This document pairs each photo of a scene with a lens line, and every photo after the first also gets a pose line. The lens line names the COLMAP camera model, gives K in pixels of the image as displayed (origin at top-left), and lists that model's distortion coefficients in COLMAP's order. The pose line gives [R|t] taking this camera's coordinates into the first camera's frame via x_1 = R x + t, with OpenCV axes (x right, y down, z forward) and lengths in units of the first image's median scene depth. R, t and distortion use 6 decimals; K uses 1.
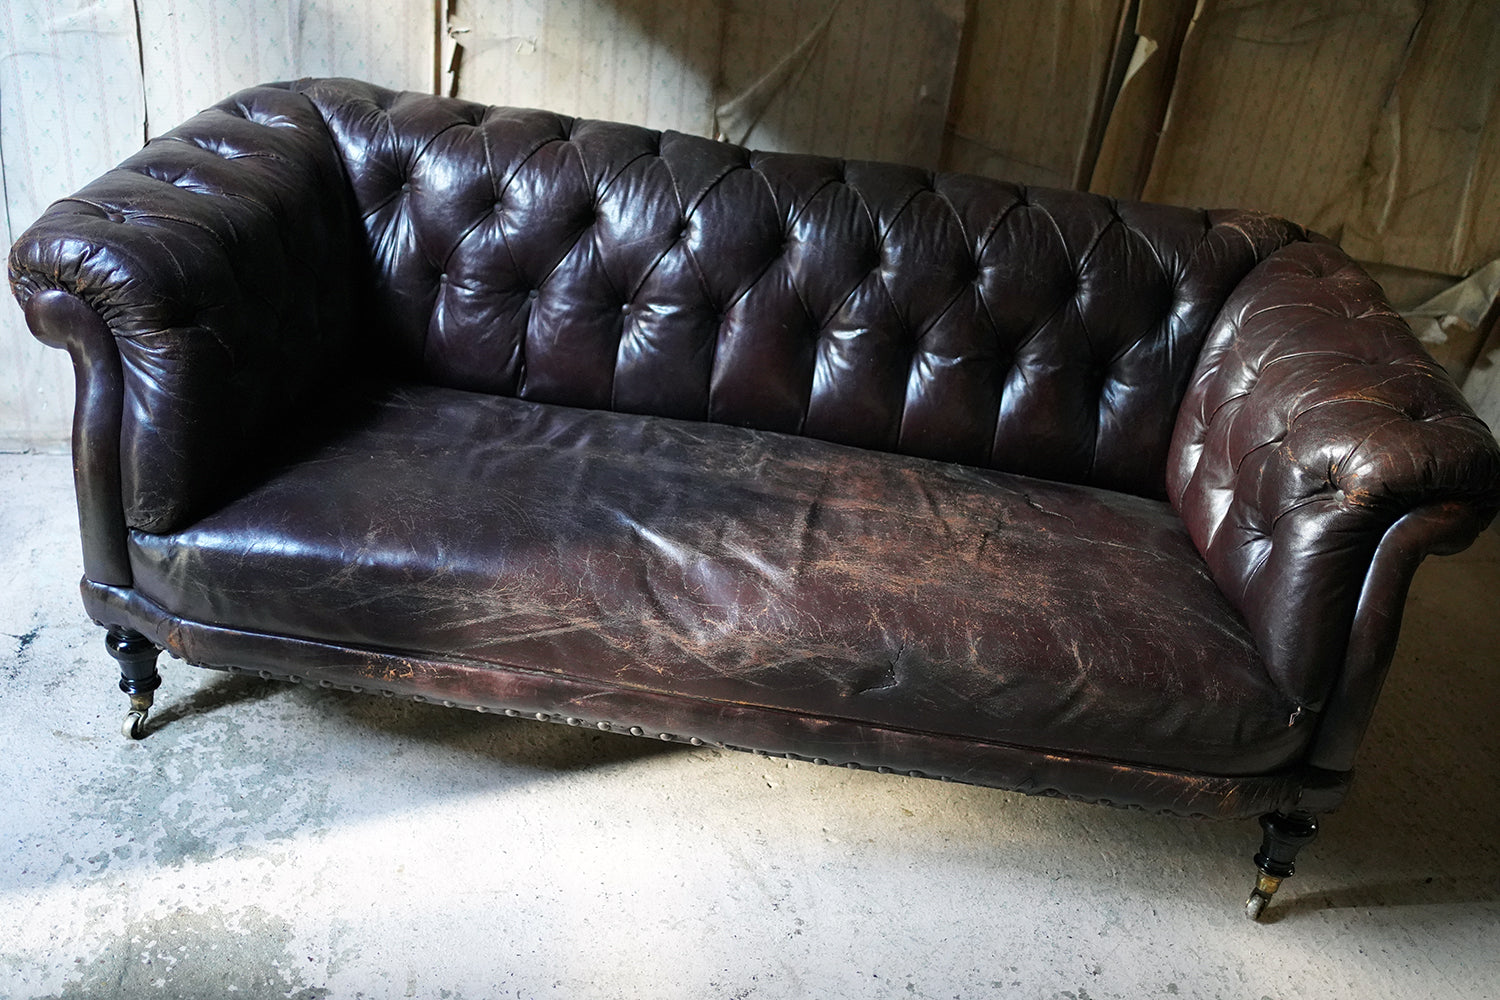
lens RADIAL K [[1524.7, 0, 754.0], [0, 1524.7, 494.5], [0, 0, 1]] dist [0.029731, 0.000000]
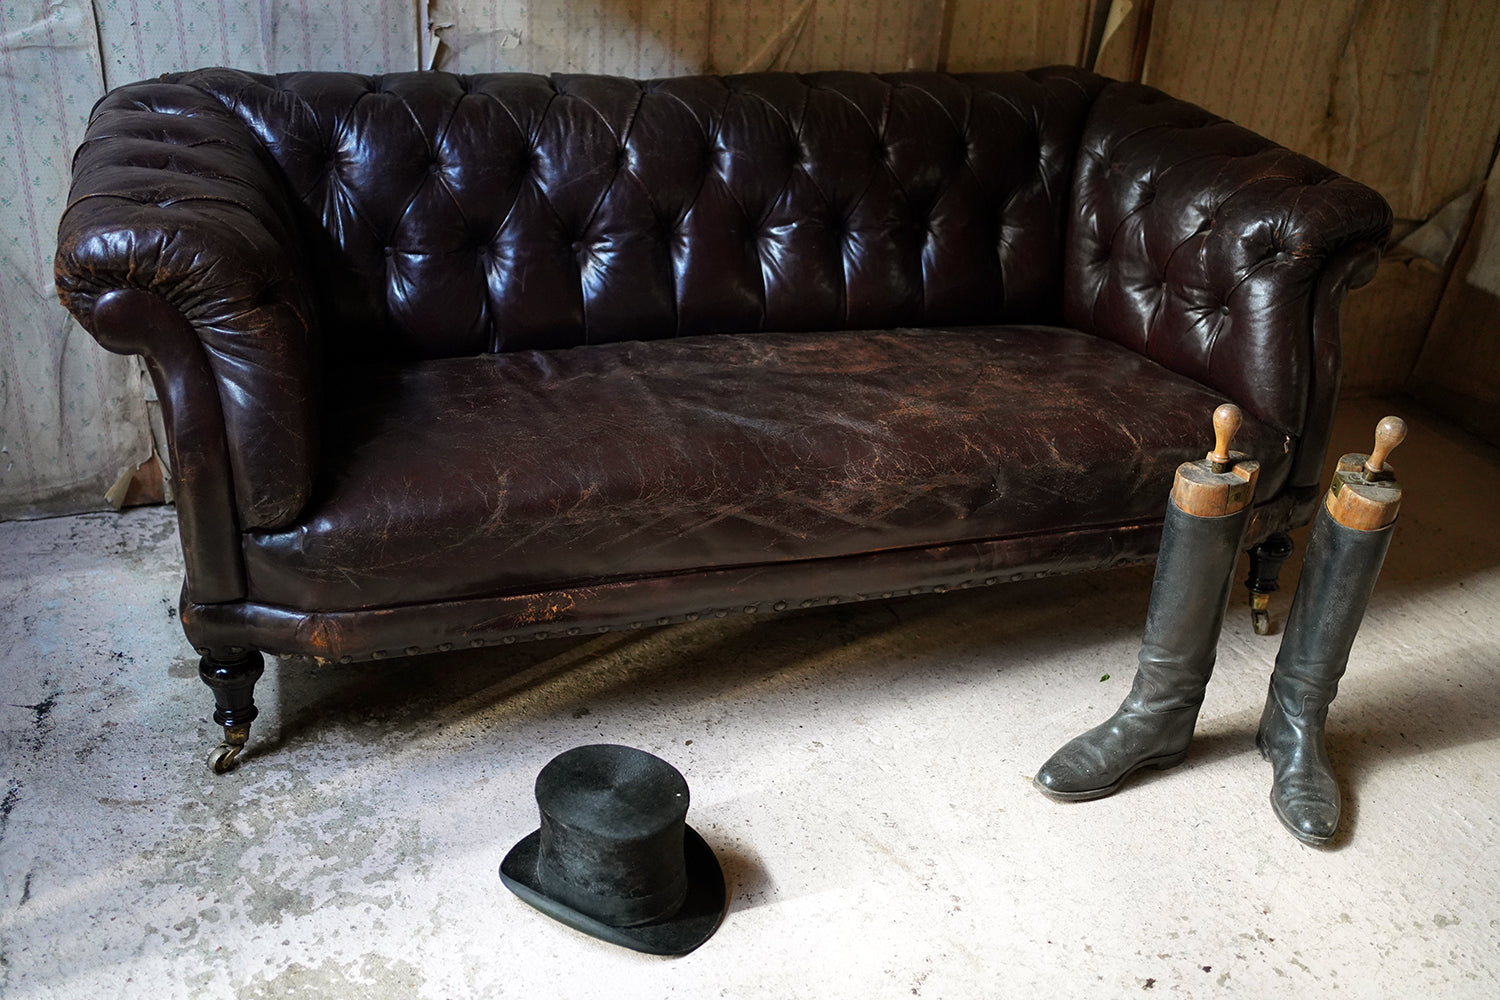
lens RADIAL K [[1524.7, 0, 760.2], [0, 1524.7, 495.0], [0, 0, 1]] dist [0.029731, 0.000000]
pose [[0.904022, -0.234451, 0.357459, -0.449223], [0.242280, 0.969924, 0.023425, 0.053785], [-0.352200, 0.065428, 0.933635, 0.023403]]
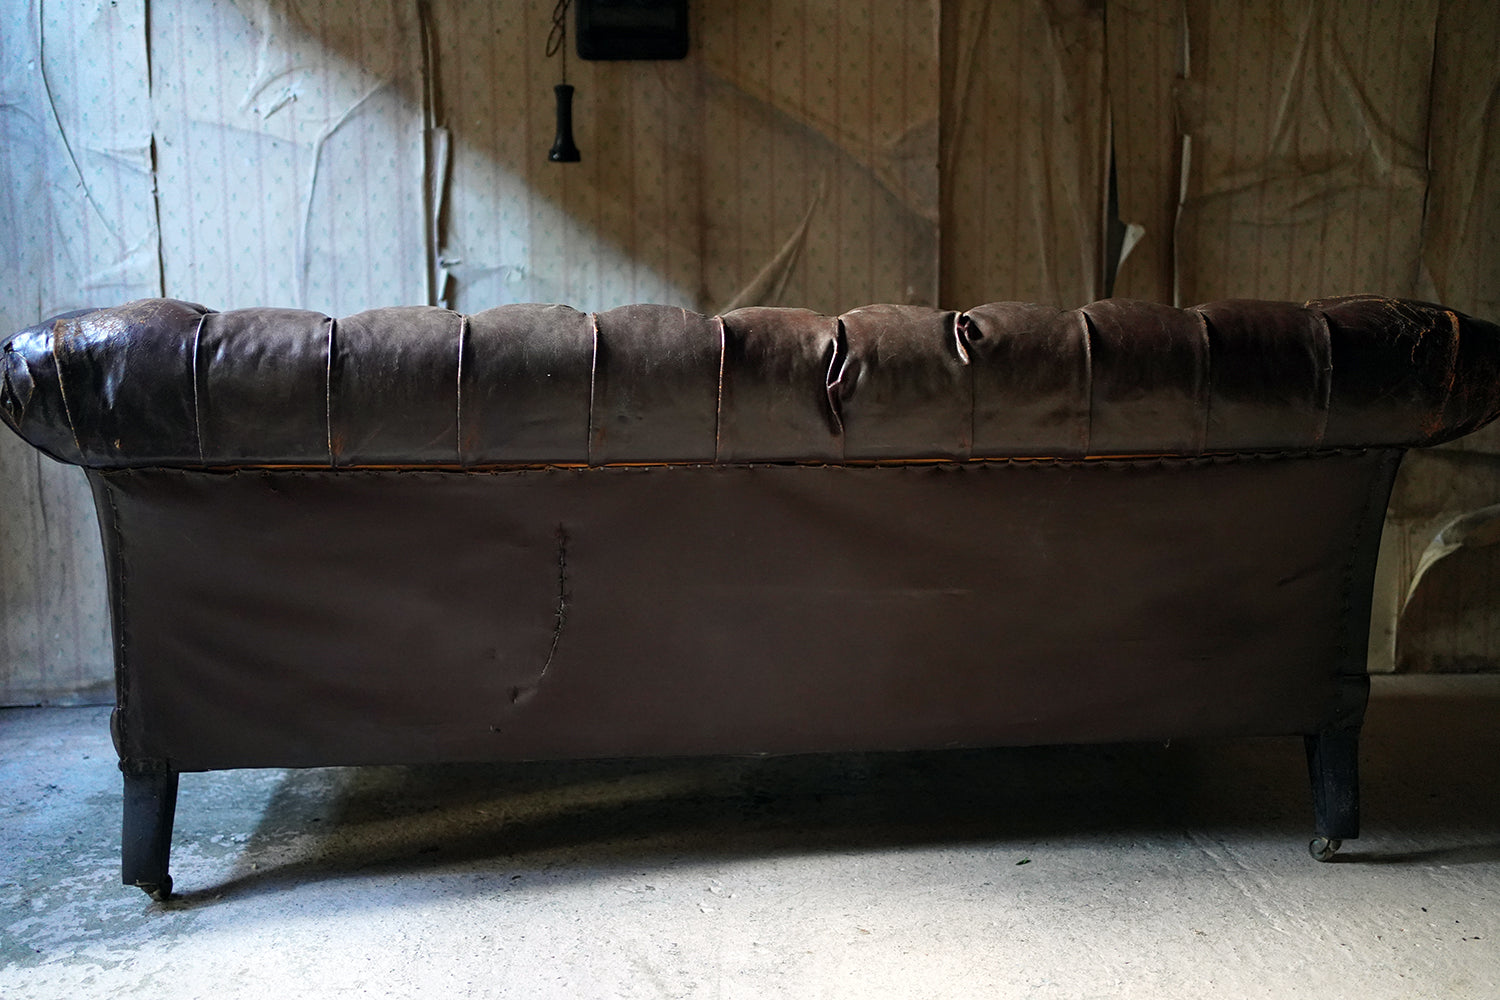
lens RADIAL K [[1524.7, 0, 750.0], [0, 1524.7, 486.0], [0, 0, 1]] dist [0.029731, 0.000000]
pose [[0.980205, -0.140064, 0.139932, -0.106167], [0.181736, 0.916945, -0.355224, 0.384180], [-0.078555, 0.373623, 0.924248, 0.012786]]
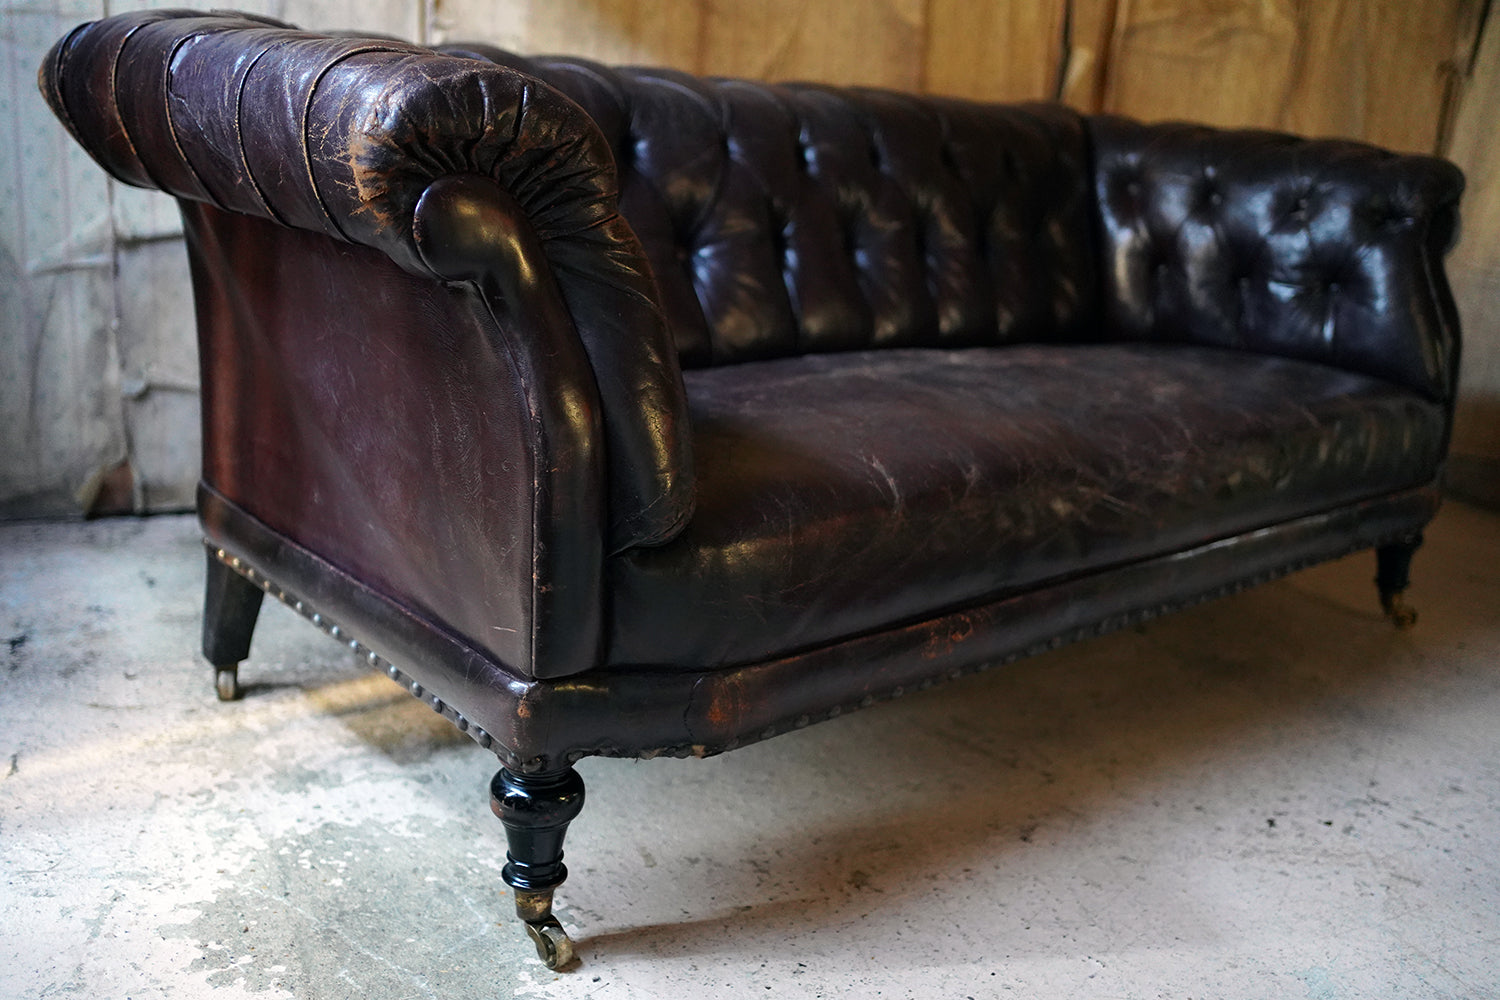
lens RADIAL K [[1524.7, 0, 750.9], [0, 1524.7, 498.9], [0, 0, 1]] dist [0.029731, 0.000000]
pose [[0.869505, -0.172607, 0.462783, -0.580575], [0.273727, 0.948304, -0.160601, 0.292257], [-0.411139, 0.266319, 0.871802, 0.150585]]
